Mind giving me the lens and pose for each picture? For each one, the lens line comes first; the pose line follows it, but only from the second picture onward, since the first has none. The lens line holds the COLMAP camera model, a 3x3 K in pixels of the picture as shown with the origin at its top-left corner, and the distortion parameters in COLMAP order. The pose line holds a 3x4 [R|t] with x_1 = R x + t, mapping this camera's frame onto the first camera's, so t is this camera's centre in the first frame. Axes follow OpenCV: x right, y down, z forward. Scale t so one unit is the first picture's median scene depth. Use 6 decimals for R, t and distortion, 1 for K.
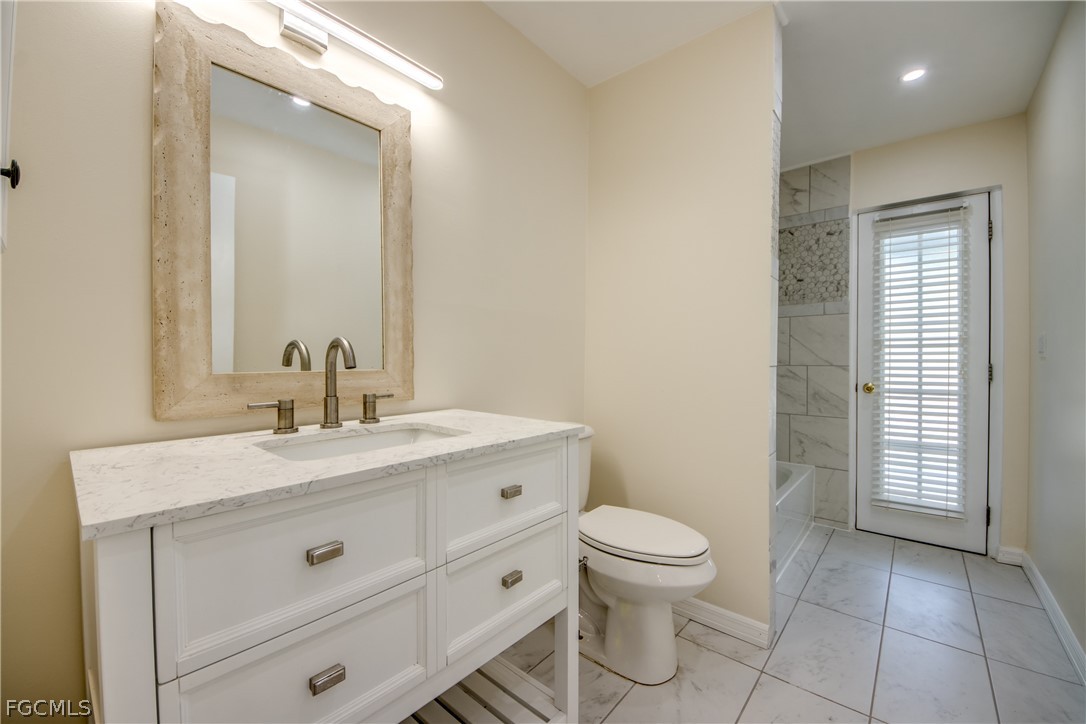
lens RADIAL K [[428.8, 0, 548.0], [0, 428.8, 362.5], [0, 0, 1]] dist [0.040467, -0.026563]
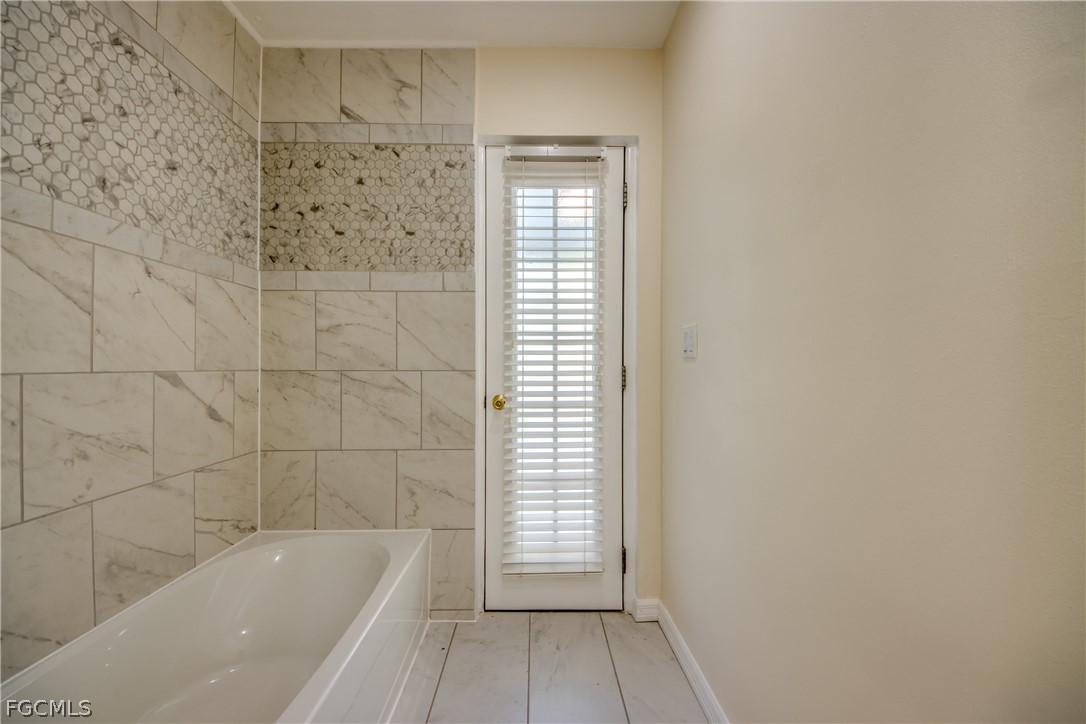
lens RADIAL K [[421.4, 0, 545.1], [0, 421.4, 353.6], [0, 0, 1]] dist [0.000272, -0.012008]
pose [[0.743525, 0.006792, 0.668673, 0.348502], [0.004112, 0.999883, -0.014729, -0.008541], [-0.668695, 0.013701, 0.743411, 0.459070]]
